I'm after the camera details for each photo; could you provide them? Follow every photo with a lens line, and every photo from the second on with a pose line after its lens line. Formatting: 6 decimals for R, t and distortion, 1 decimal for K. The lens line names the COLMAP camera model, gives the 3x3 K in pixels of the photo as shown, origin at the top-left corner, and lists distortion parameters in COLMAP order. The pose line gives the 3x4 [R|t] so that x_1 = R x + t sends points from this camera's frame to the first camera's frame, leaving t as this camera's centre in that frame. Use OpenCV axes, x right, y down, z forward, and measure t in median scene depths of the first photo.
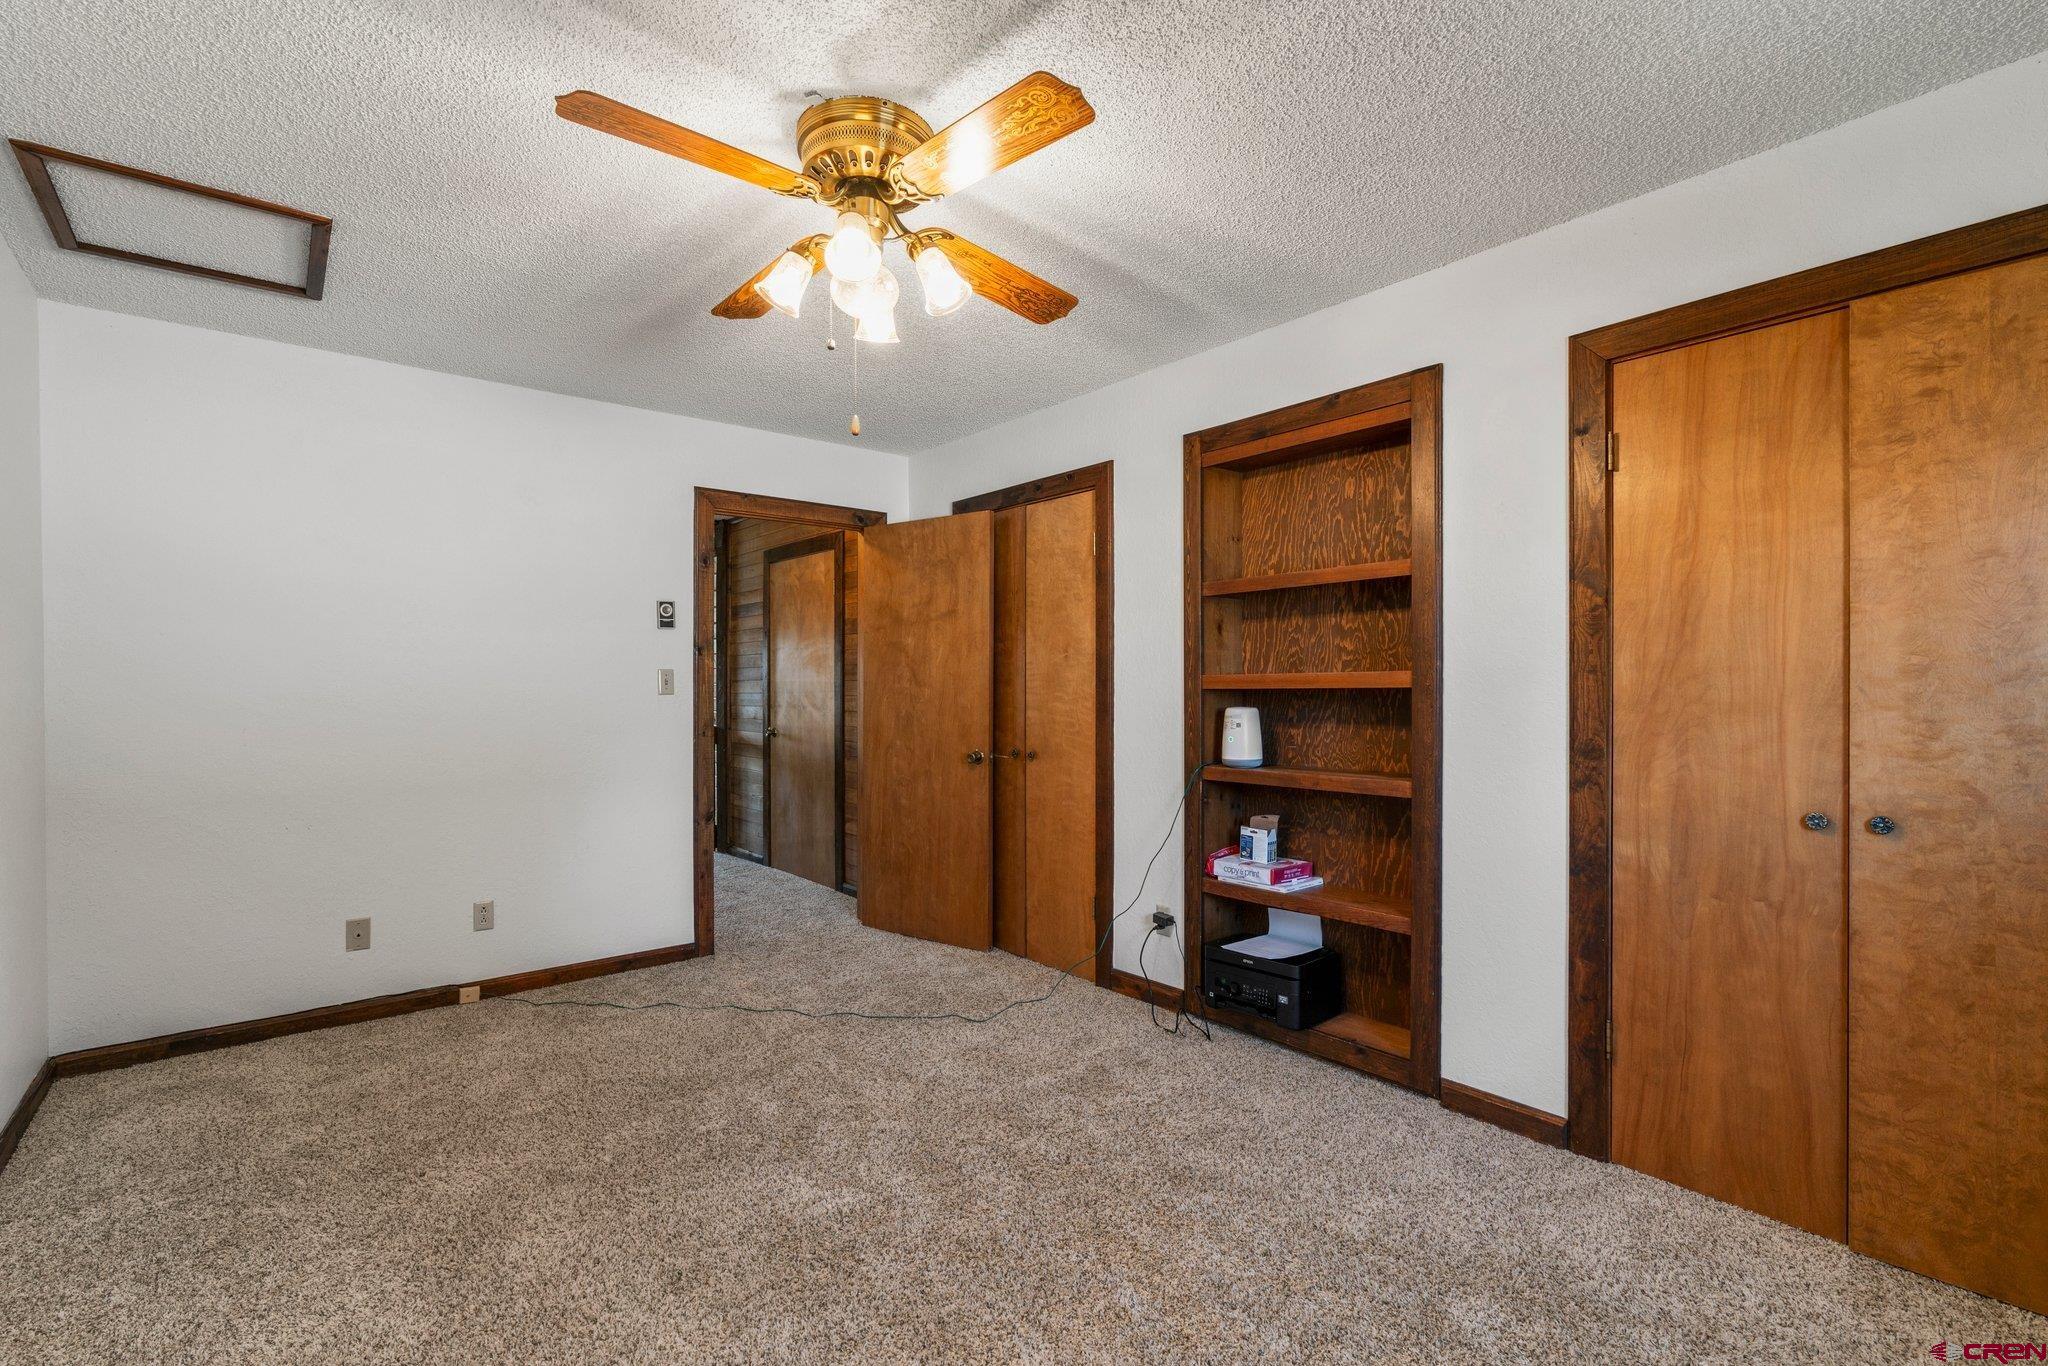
lens RADIAL K [[925.0, 0, 1020.9], [0, 925.0, 680.0], [0, 0, 1]] dist [-0.008687, 0.001539]
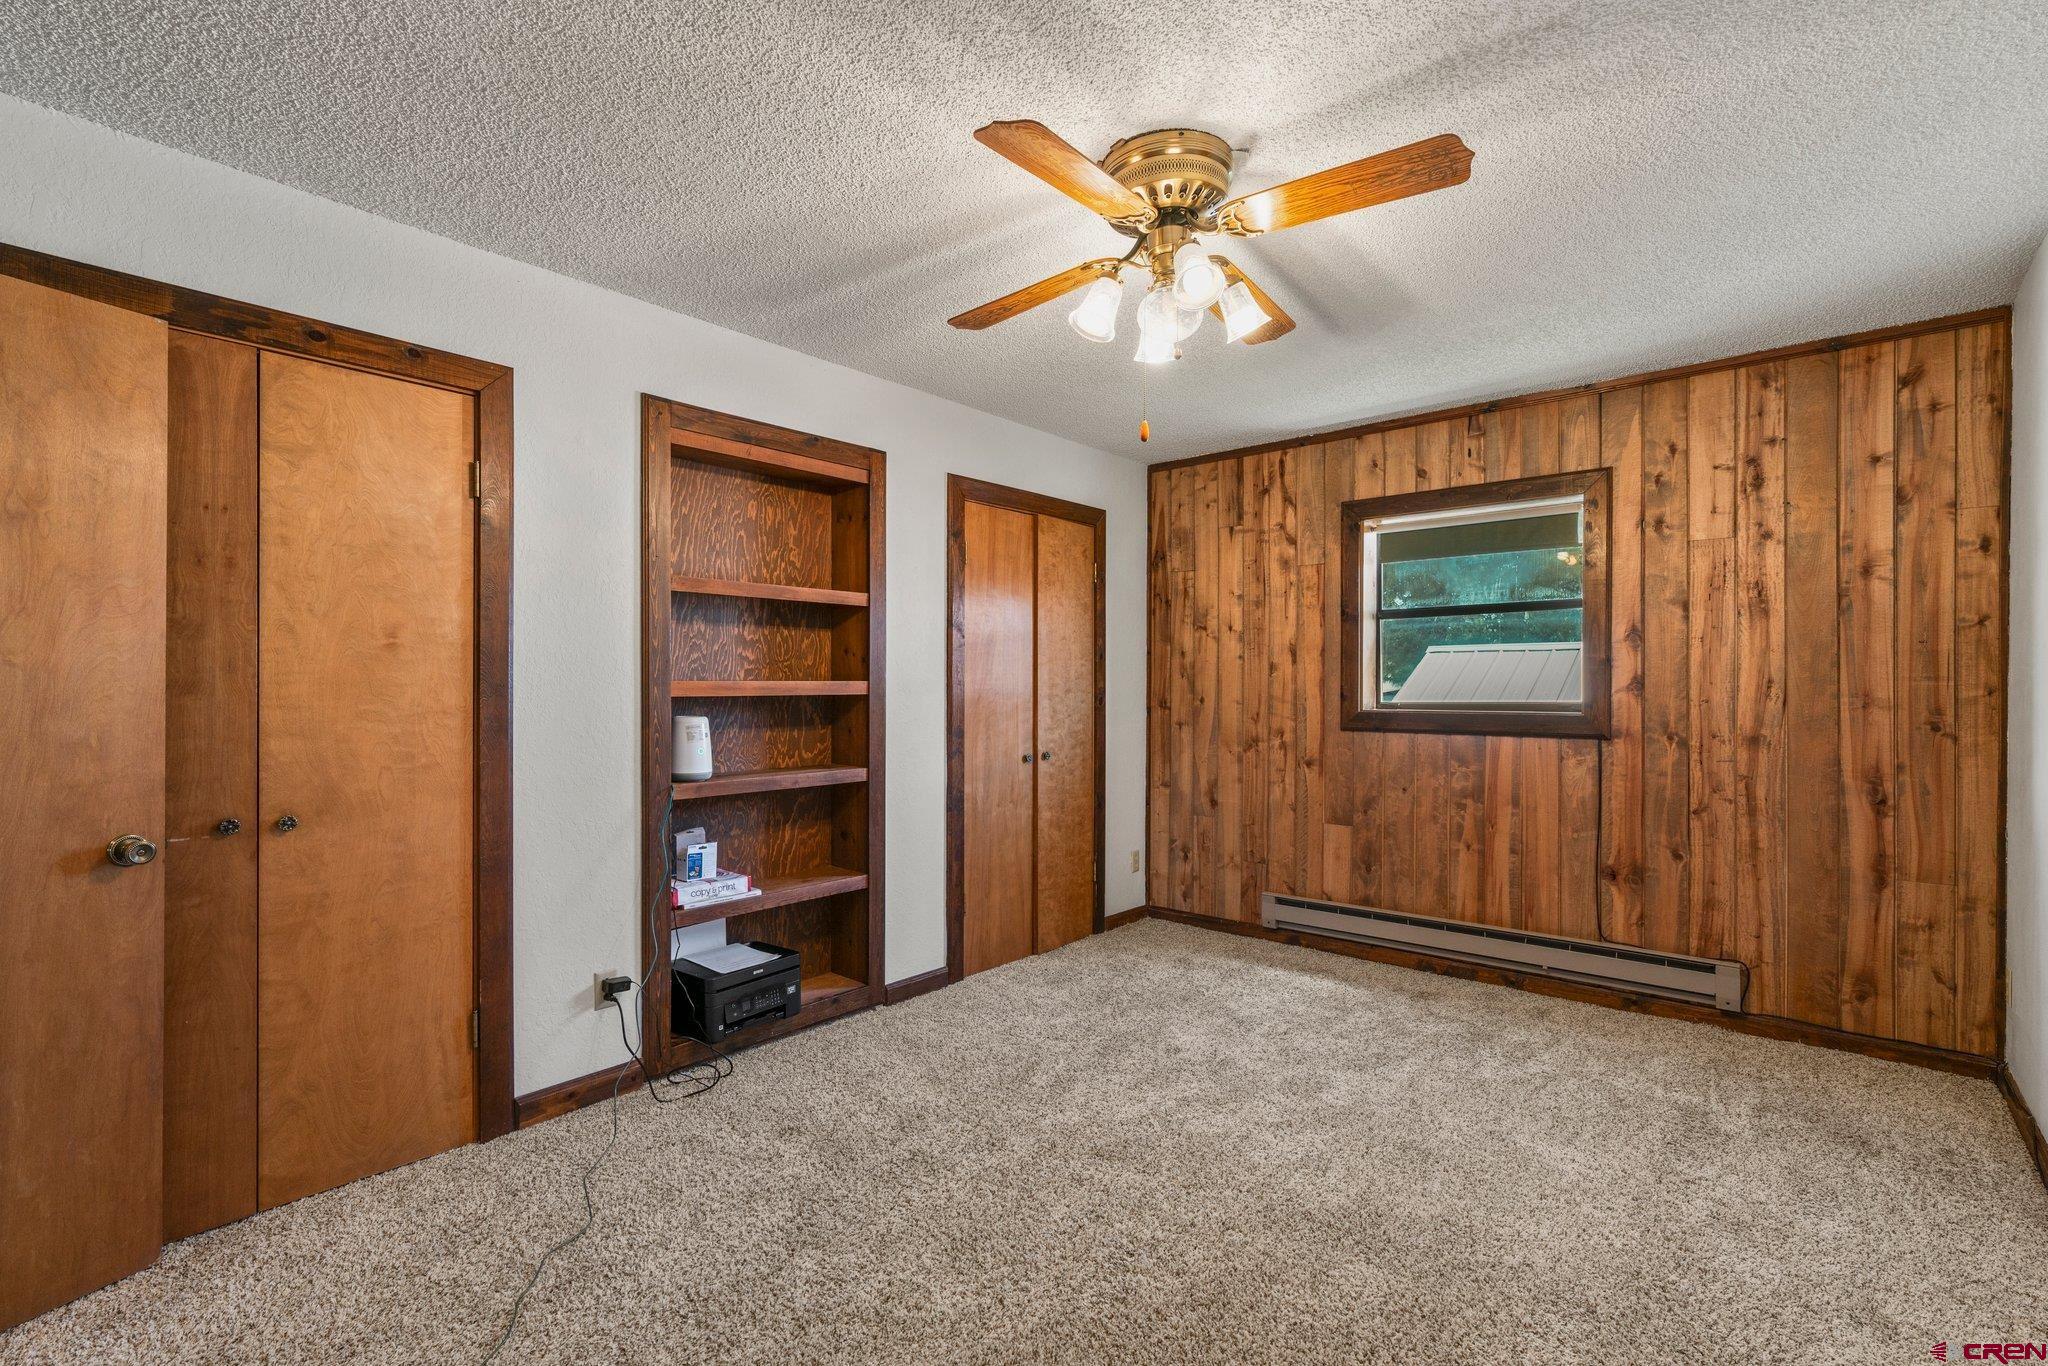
lens RADIAL K [[925.0, 0, 1011.1], [0, 925.0, 688.6], [0, 0, 1]] dist [-0.008687, 0.001539]
pose [[-0.152471, 0.001968, 0.988306, -0.759983], [-0.006984, 0.999971, -0.003069, 0.002480], [-0.988283, -0.007371, -0.152453, 0.868362]]
